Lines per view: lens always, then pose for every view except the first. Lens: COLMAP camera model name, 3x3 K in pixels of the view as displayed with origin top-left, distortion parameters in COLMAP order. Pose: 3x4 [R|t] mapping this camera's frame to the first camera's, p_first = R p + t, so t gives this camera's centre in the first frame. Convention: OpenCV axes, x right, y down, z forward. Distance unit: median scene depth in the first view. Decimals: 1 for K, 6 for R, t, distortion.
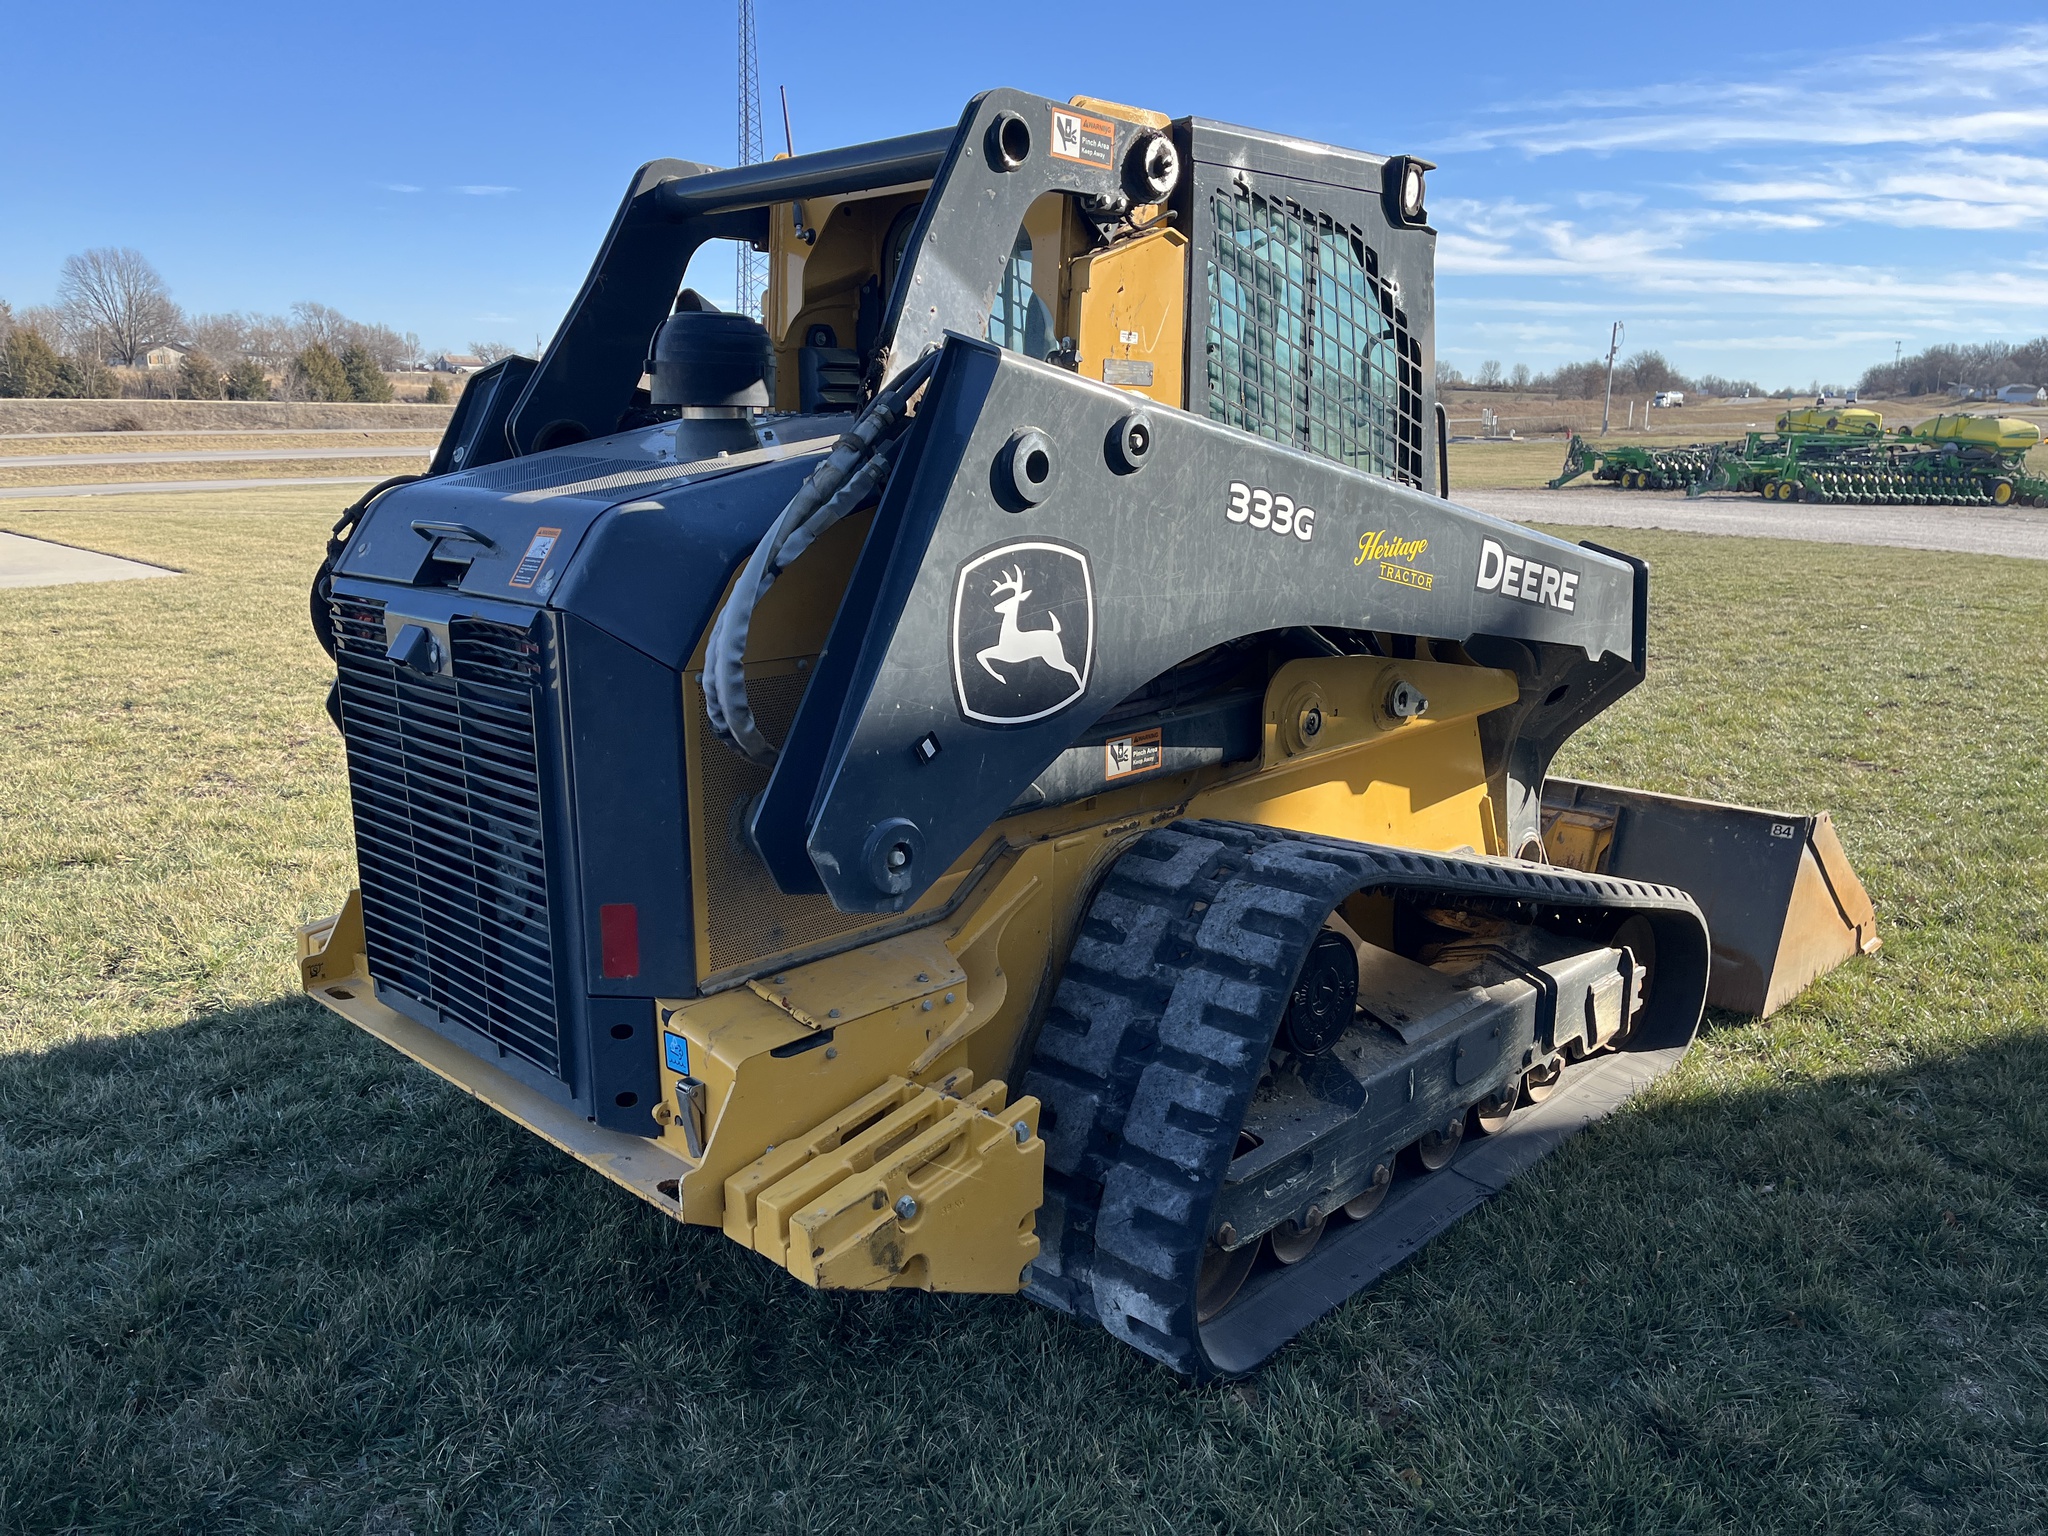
lens RADIAL K [[1538.1, 0, 1004.5], [0, 1538.1, 775.7], [0, 0, 1]] dist [0.077849, -0.100119]
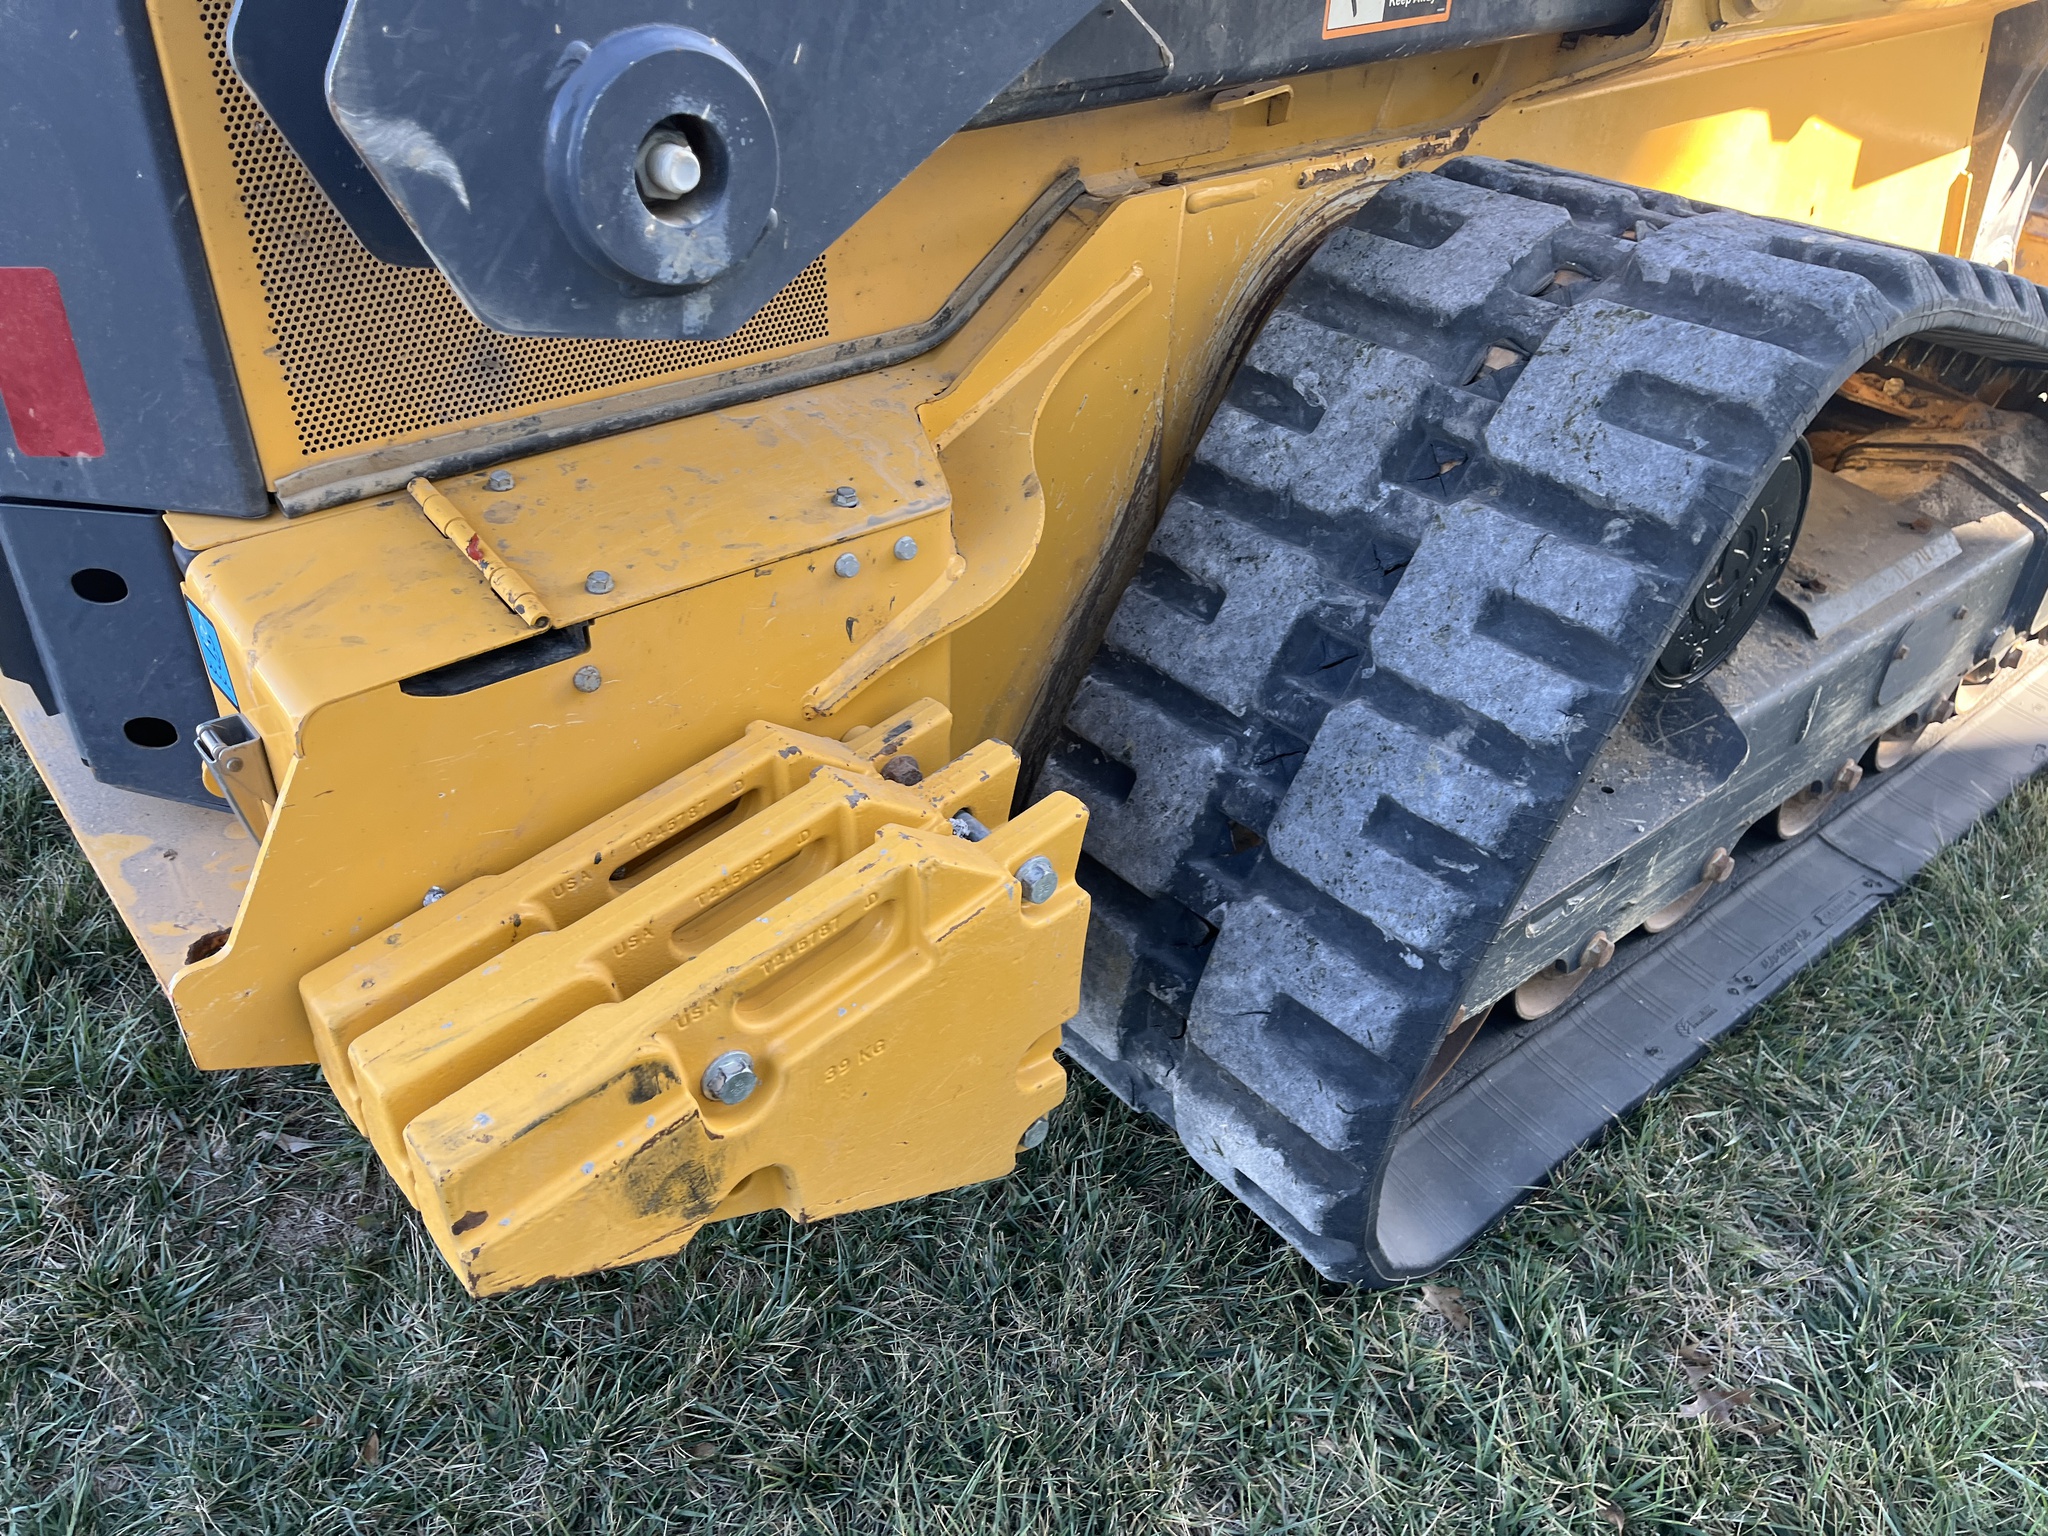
lens RADIAL K [[1538.1, 0, 1004.5], [0, 1538.1, 775.7], [0, 0, 1]] dist [0.077849, -0.100119]
pose [[0.994479, 0.082512, -0.064837, 0.024191], [-0.052771, 0.927276, 0.370641, 0.038860], [0.090704, -0.365173, 0.926510, 0.541500]]
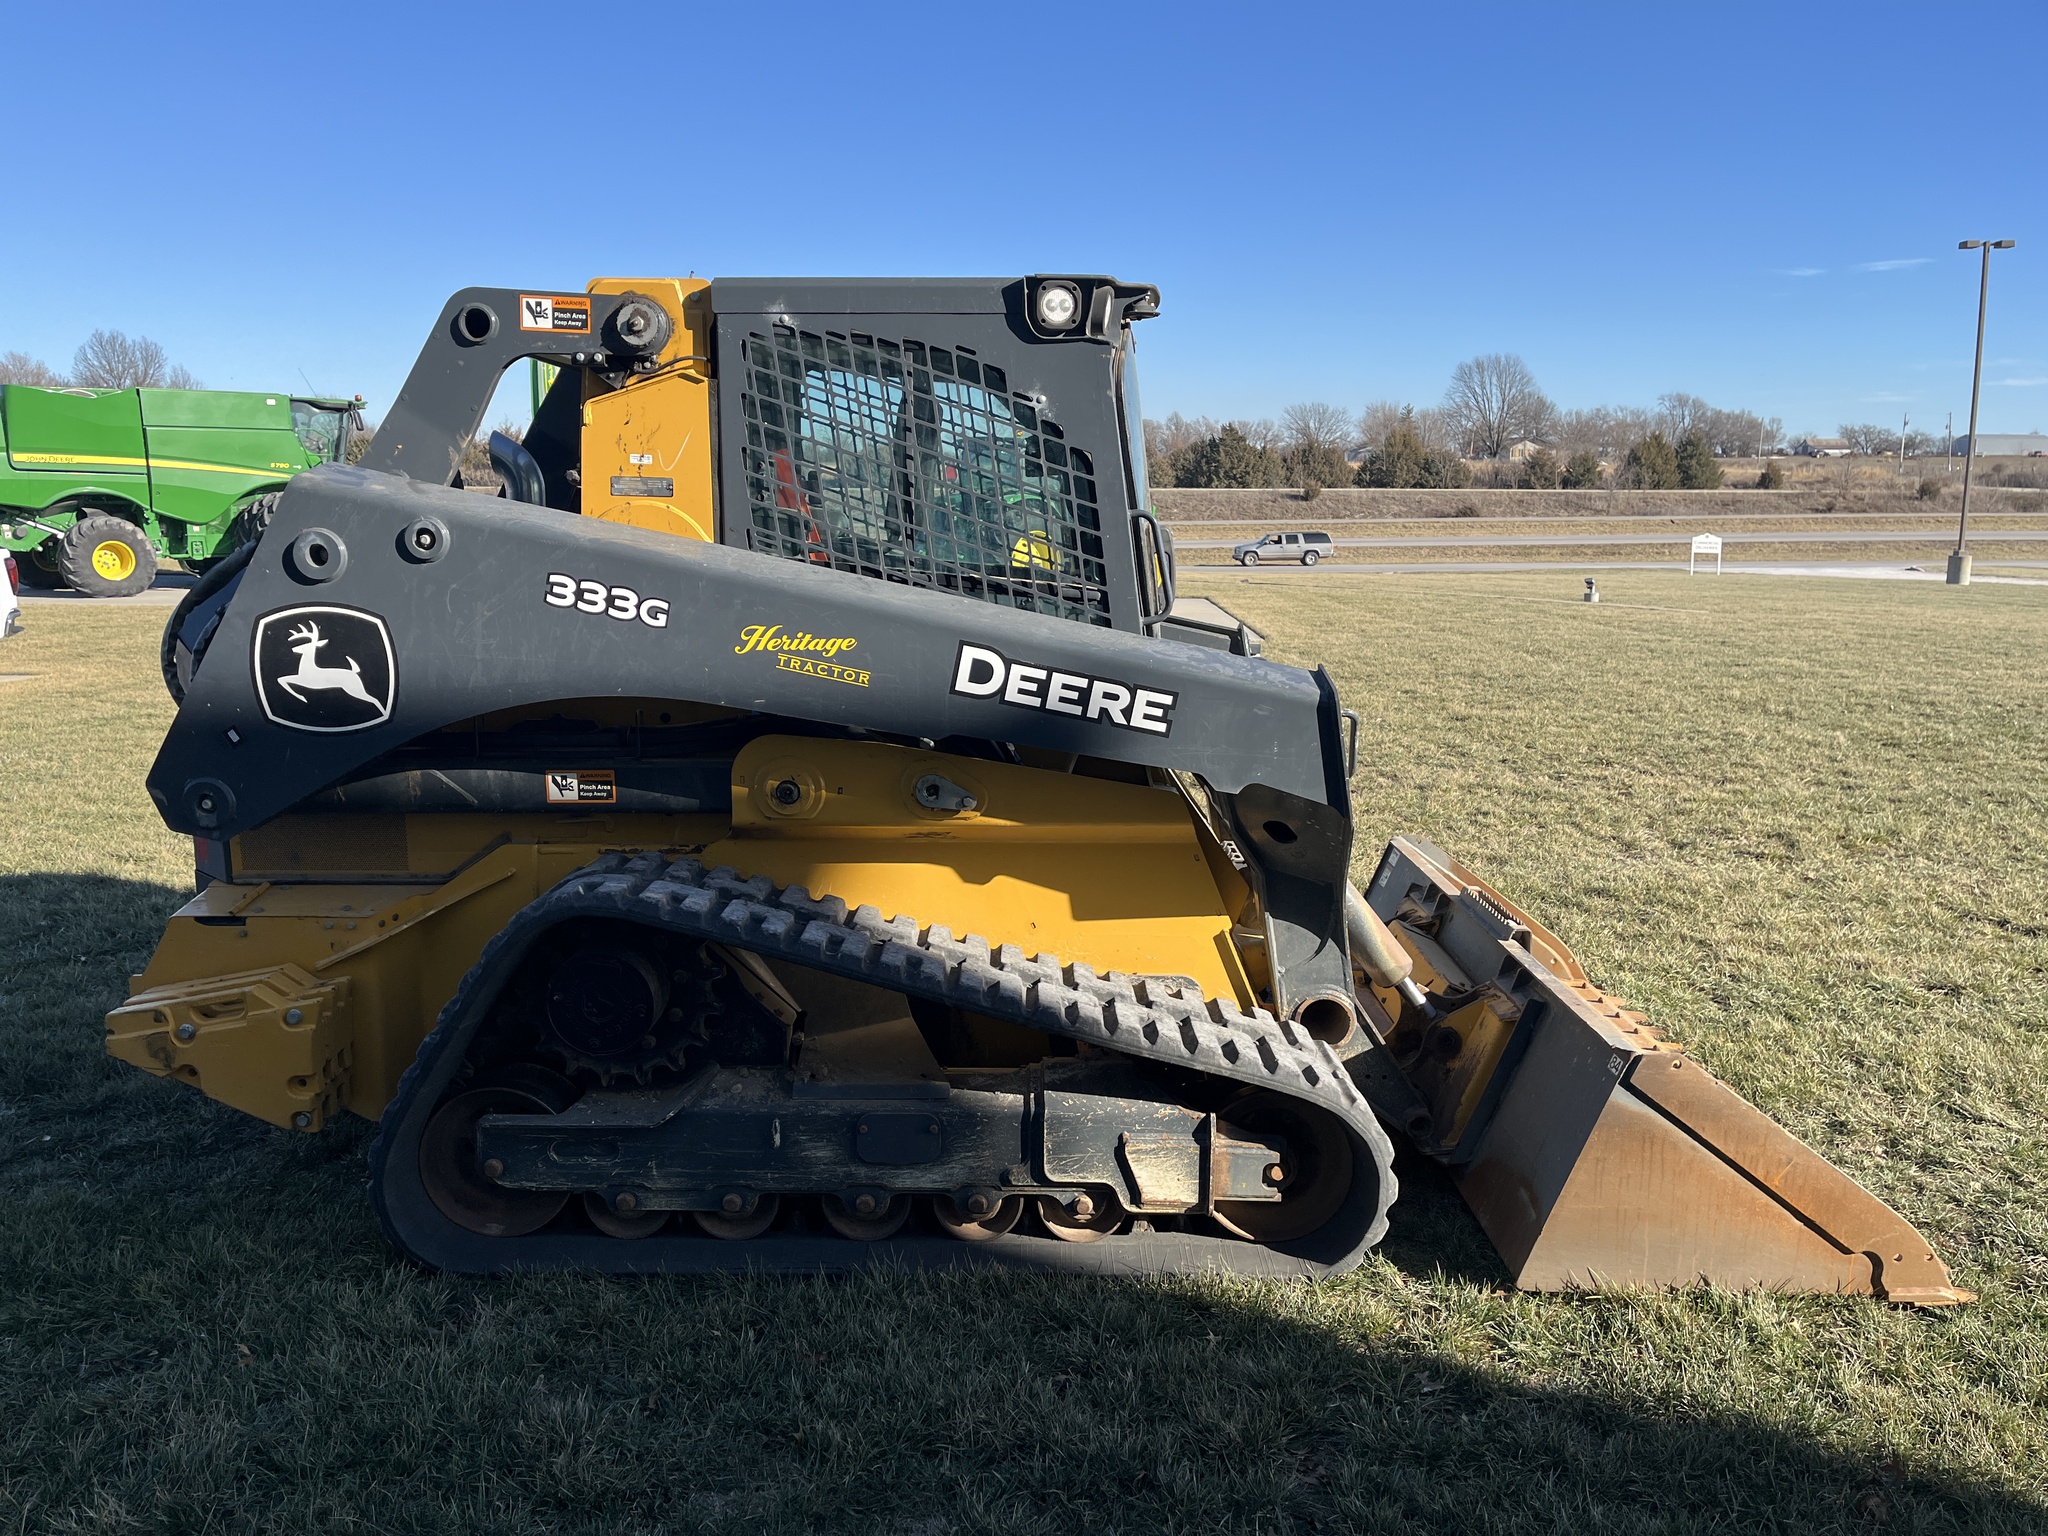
lens RADIAL K [[1538.1, 0, 1004.5], [0, 1538.1, 775.7], [0, 0, 1]] dist [0.077849, -0.100119]
pose [[0.694910, 0.128453, -0.707531, 1.289967], [-0.165935, 0.986006, 0.016034, -0.106783], [0.699690, 0.106262, 0.706500, 0.373469]]
